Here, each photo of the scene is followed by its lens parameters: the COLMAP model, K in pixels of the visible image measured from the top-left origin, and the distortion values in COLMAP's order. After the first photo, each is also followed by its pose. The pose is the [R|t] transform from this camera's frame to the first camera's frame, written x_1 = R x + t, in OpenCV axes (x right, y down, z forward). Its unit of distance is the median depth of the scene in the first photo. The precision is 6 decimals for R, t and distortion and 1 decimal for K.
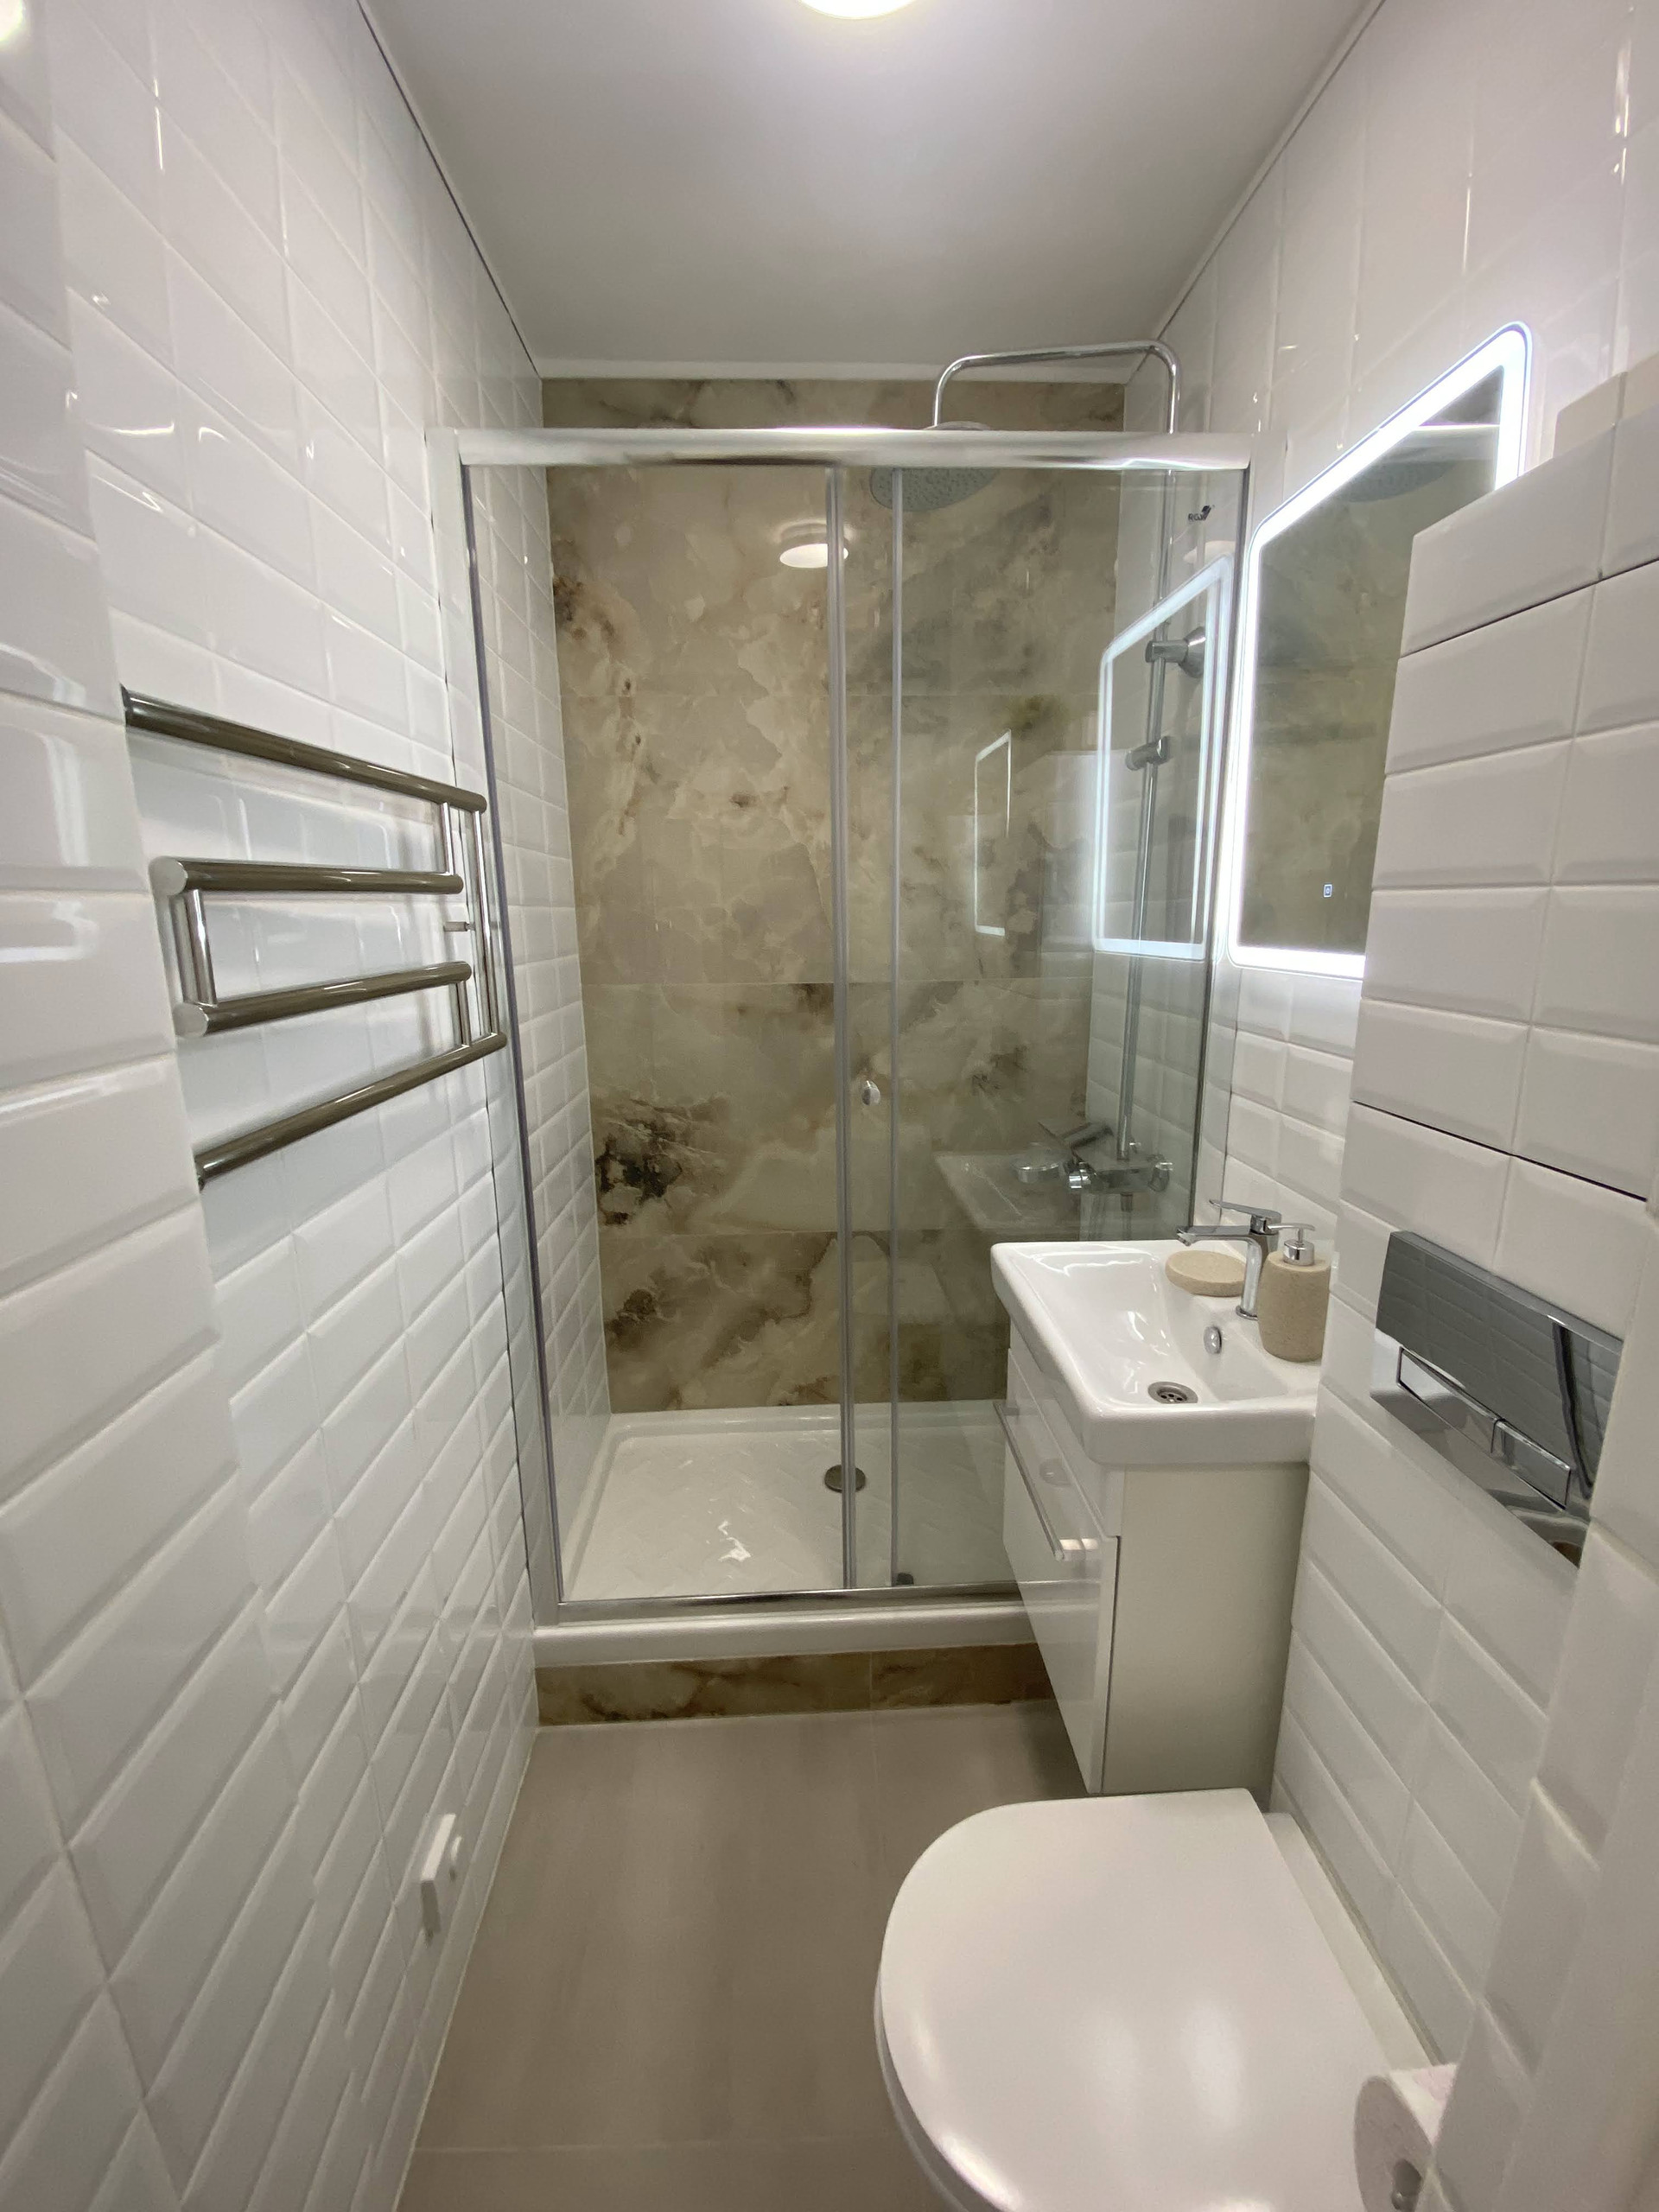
lens RADIAL K [[894.0, 0, 820.5], [0, 894.0, 1111.1], [0, 0, 1]] dist [0.007891, -0.015110]
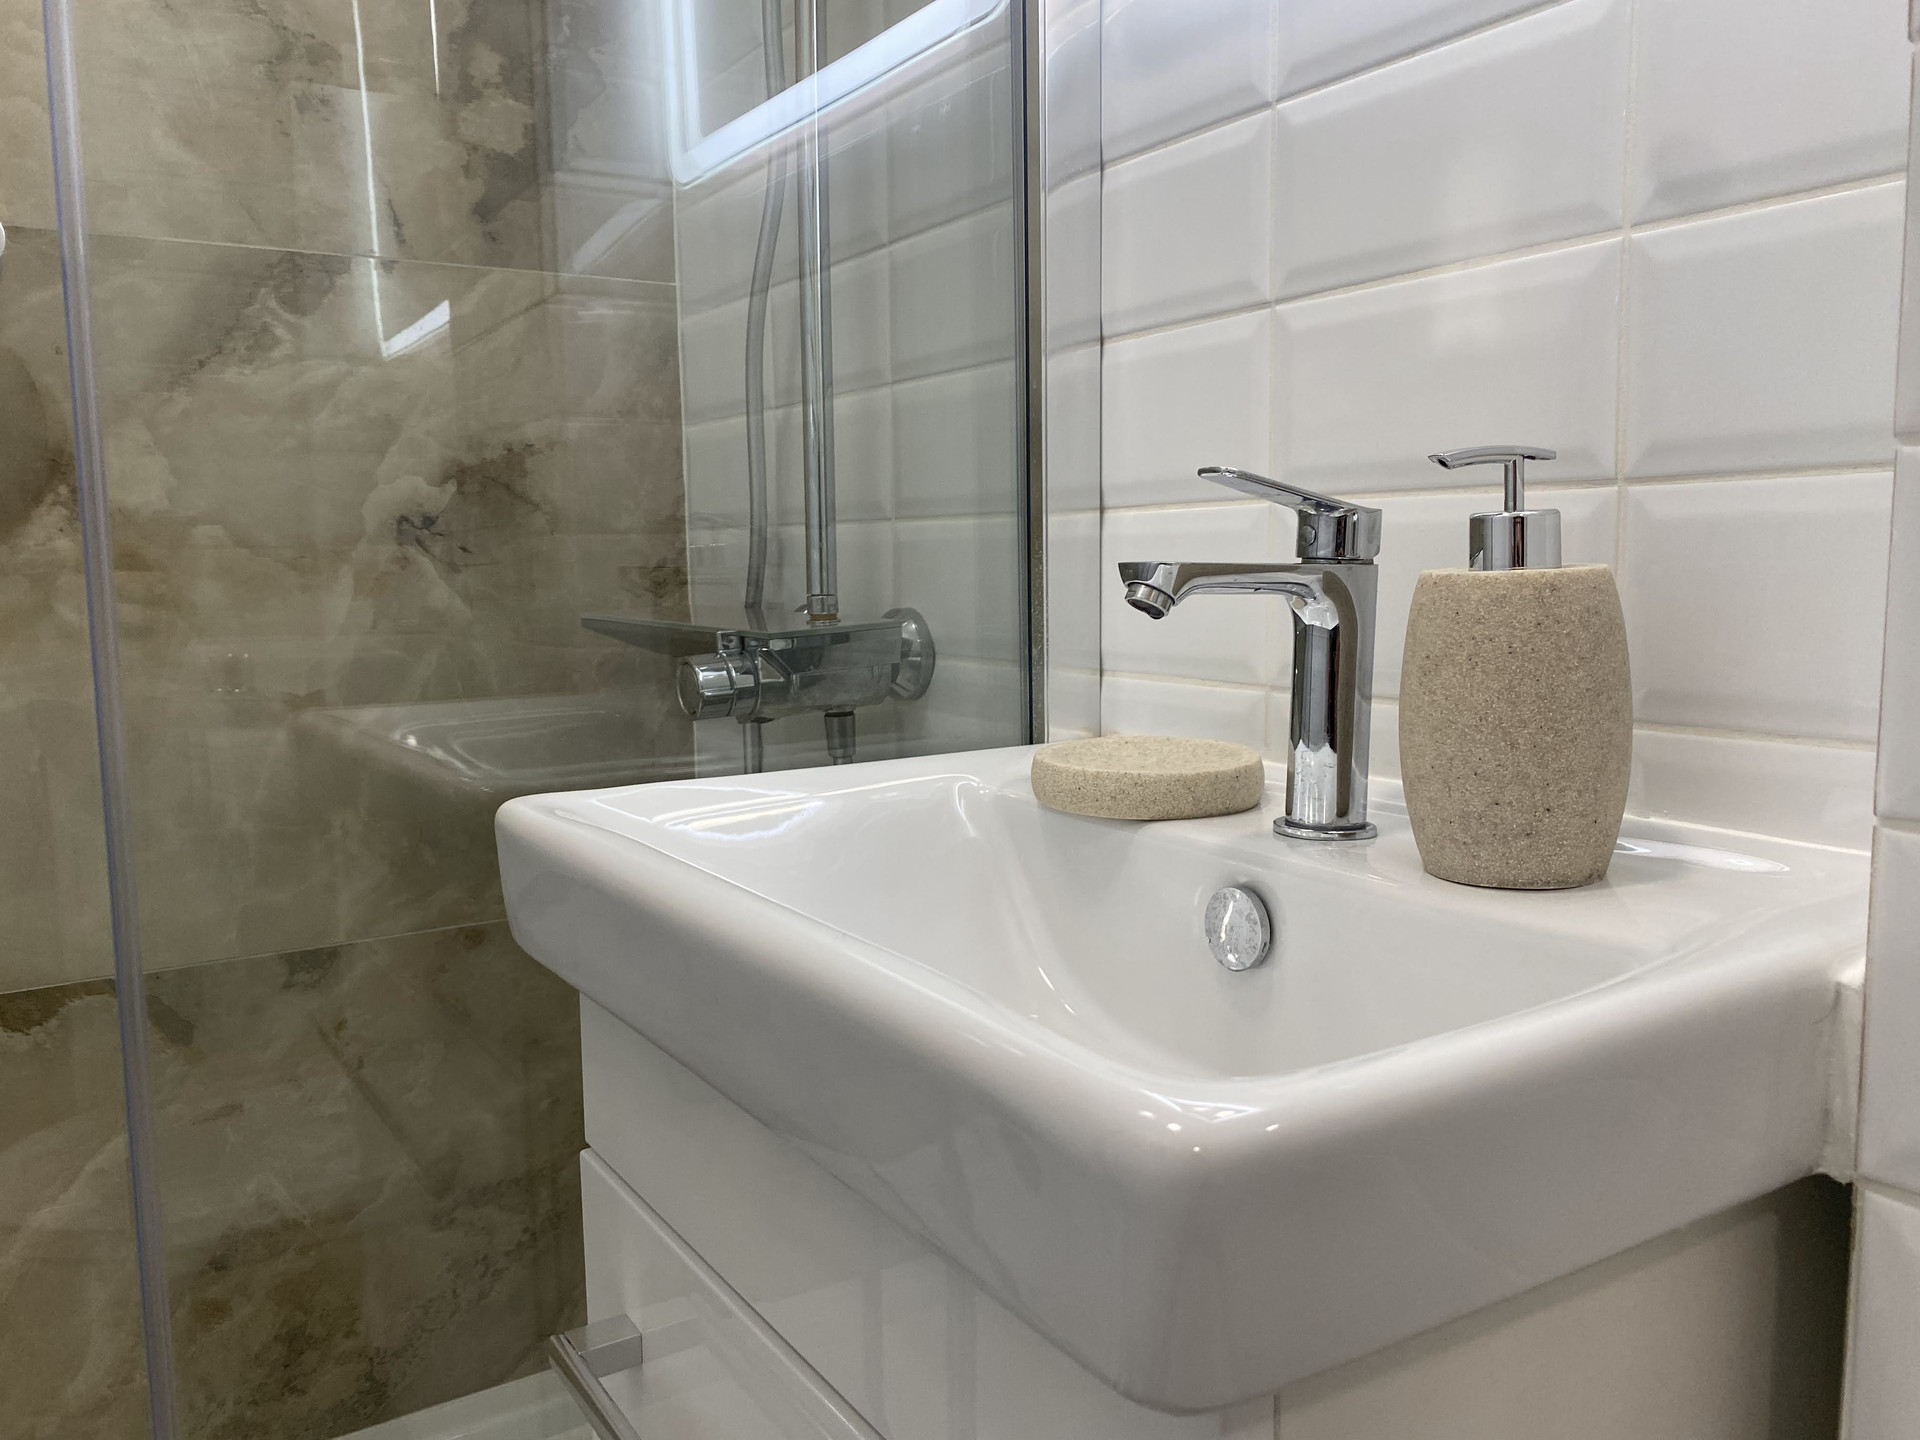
lens RADIAL K [[1485.1, 0, 951.3], [0, 1485.1, 712.0], [0, 0, 1]] dist [0.035895, -0.002005]
pose [[0.866847, -0.052047, 0.495851, 0.056348], [0.112582, 0.989283, -0.092976, 0.132307], [-0.485697, 0.136420, 0.863416, 0.355412]]
